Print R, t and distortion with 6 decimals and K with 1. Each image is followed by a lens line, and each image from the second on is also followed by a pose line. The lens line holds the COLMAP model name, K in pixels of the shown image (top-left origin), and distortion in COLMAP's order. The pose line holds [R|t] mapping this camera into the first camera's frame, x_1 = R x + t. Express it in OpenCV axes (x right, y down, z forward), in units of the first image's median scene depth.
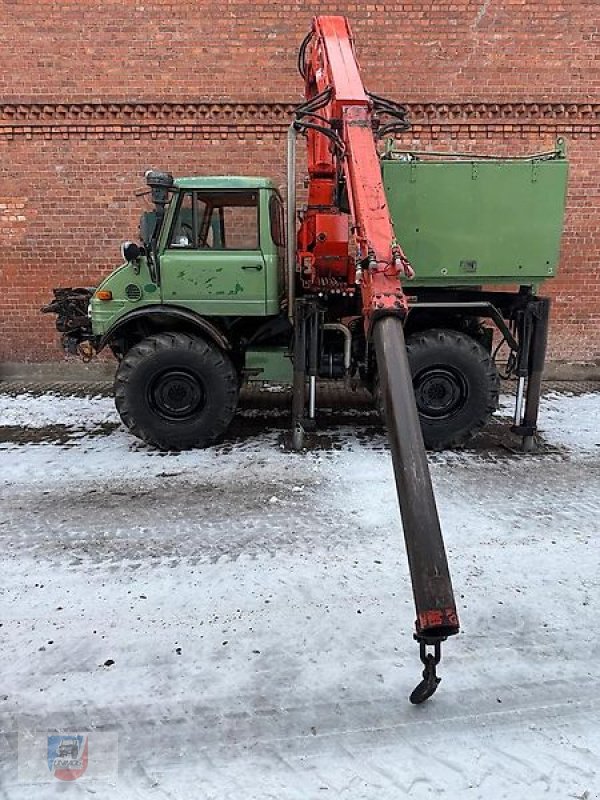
lens RADIAL K [[562.1, 0, 300.0], [0, 562.1, 400.0], [0, 0, 1]] dist [0.032018, -0.043058]
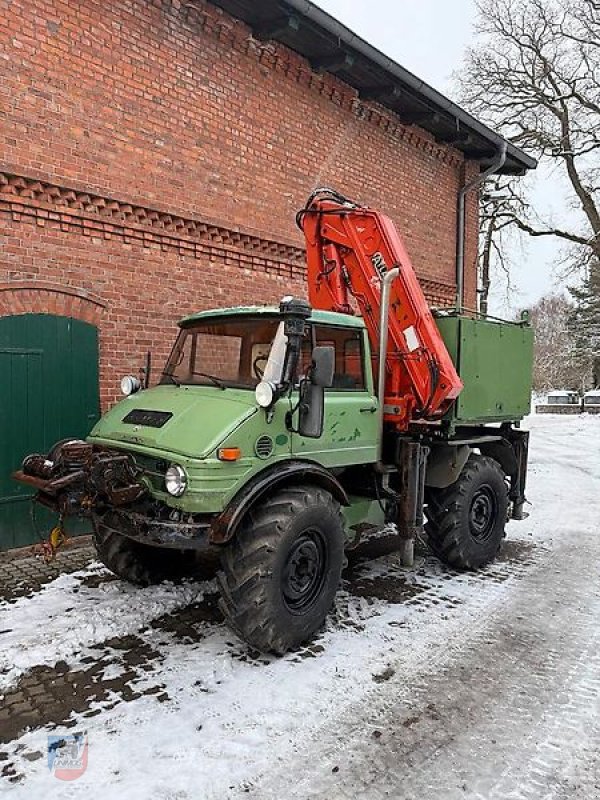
lens RADIAL K [[558.7, 0, 294.1], [0, 558.7, 402.8], [0, 0, 1]] dist [0.036670, -0.052561]
pose [[0.715684, -0.014823, 0.698267, -0.520766], [0.152772, 0.978886, -0.135802, -0.084528], [-0.681511, 0.203866, 0.702838, 0.306391]]
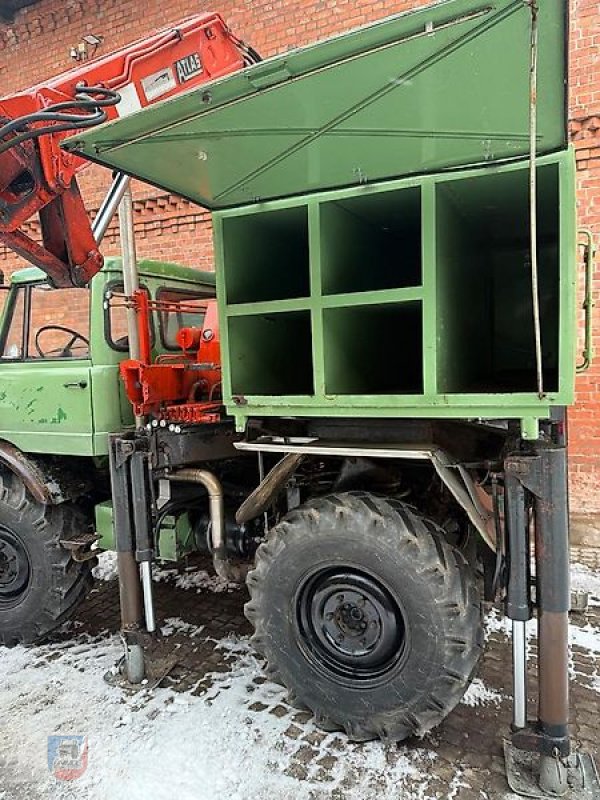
lens RADIAL K [[568.3, 0, 297.8], [0, 568.3, 403.3], [0, 0, 1]] dist [-0.006607, -0.003650]
pose [[0.909356, -0.000880, -0.416019, 0.285808], [-0.064831, 0.987481, -0.143800, -0.089246], [0.410937, 0.157736, 0.897914, 0.338829]]
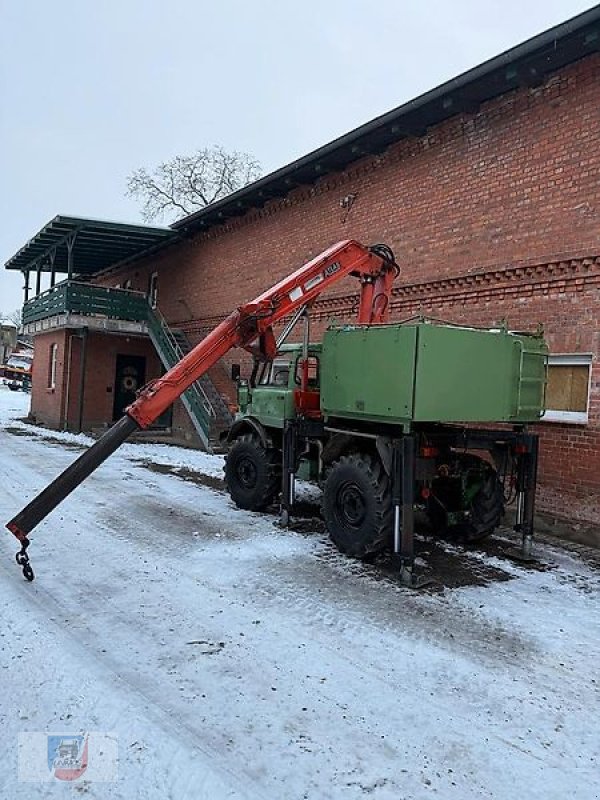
lens RADIAL K [[557.2, 0, 296.7], [0, 557.2, 398.2], [0, 0, 1]] dist [0.047873, -0.070132]
pose [[0.567160, 0.050811, -0.822039, 0.793564], [-0.253447, 0.960429, -0.115499, -0.044994], [0.783642, 0.273850, 0.557595, 0.120178]]
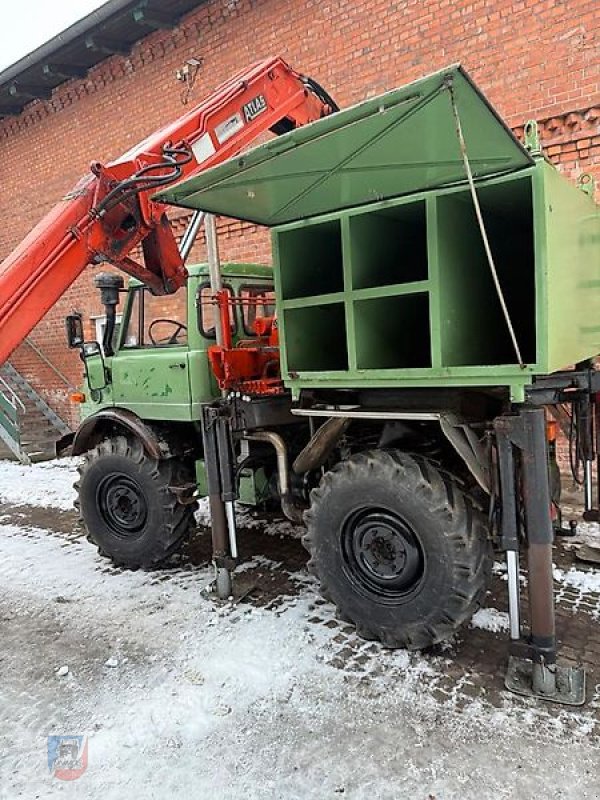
lens RADIAL K [[562.9, 0, 296.0], [0, 562.9, 395.4], [0, 0, 1]] dist [0.019280, -0.027729]
pose [[0.807457, 0.001604, -0.589924, 0.371225], [-0.078214, 0.991459, -0.104360, -0.077217], [0.584718, 0.130406, 0.800687, 0.286728]]
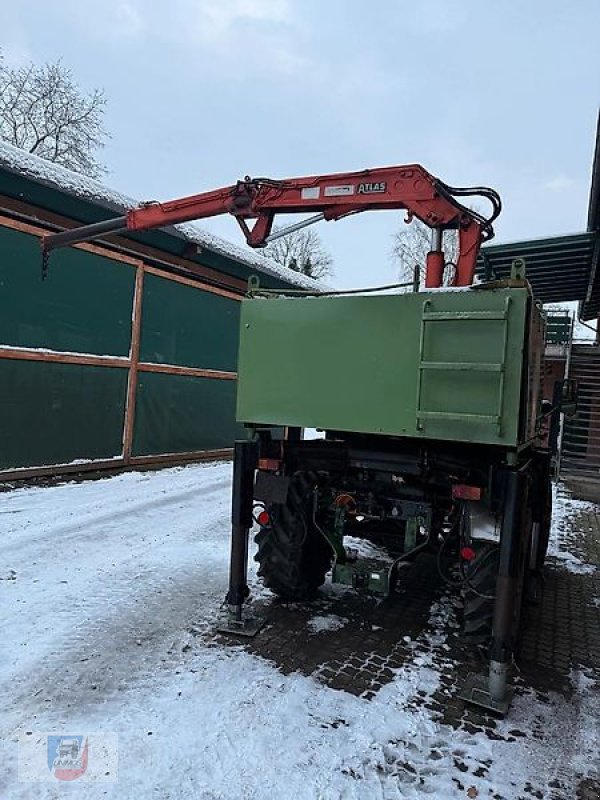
lens RADIAL K [[557.2, 0, 296.7], [0, 557.2, 398.2], [0, 0, 1]] dist [0.047873, -0.070132]
pose [[-0.439907, -0.012017, -0.897963, 0.779098], [-0.279147, 0.952207, 0.124009, -0.248779], [0.853557, 0.305216, -0.422237, 0.934836]]
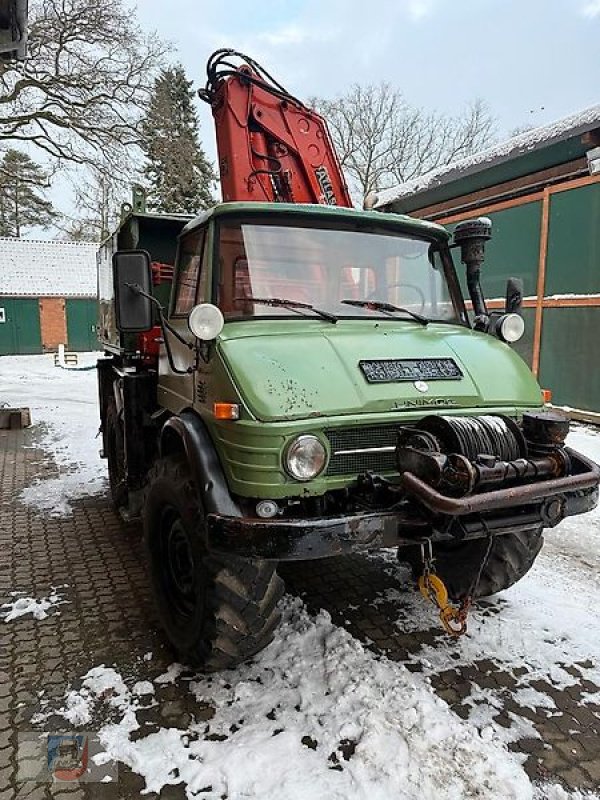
lens RADIAL K [[562.1, 0, 300.0], [0, 562.1, 400.0], [0, 0, 1]] dist [0.032018, -0.043058]
pose [[-0.434148, -0.128244, 0.891666, -0.536714], [0.206429, 0.949314, 0.237045, -0.246632], [-0.876871, 0.286979, -0.385670, 0.993048]]
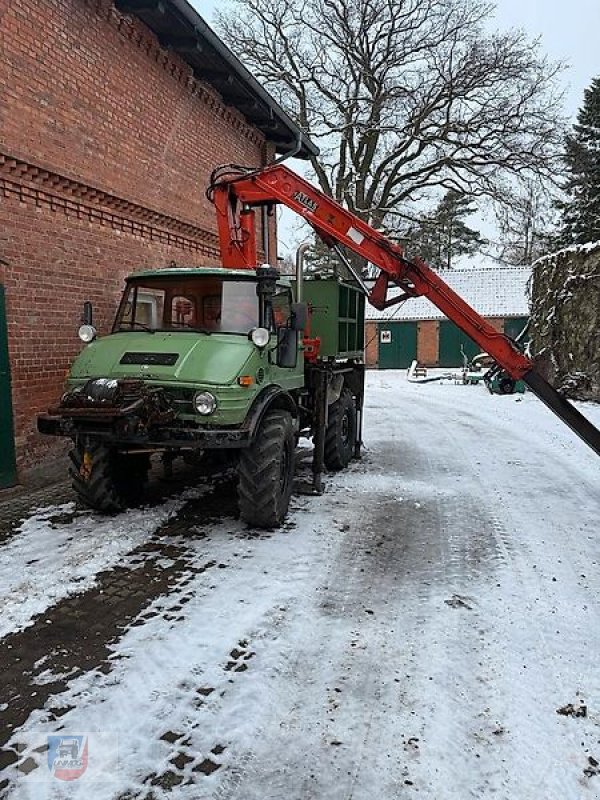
lens RADIAL K [[560.2, 0, 302.6], [0, 560.2, 392.0], [0, 0, 1]] dist [0.041377, -0.049701]
pose [[0.315225, -0.092036, 0.944543, -0.813579], [0.228706, 0.973320, 0.018514, -0.108716], [-0.921046, 0.210186, 0.327864, 0.409232]]
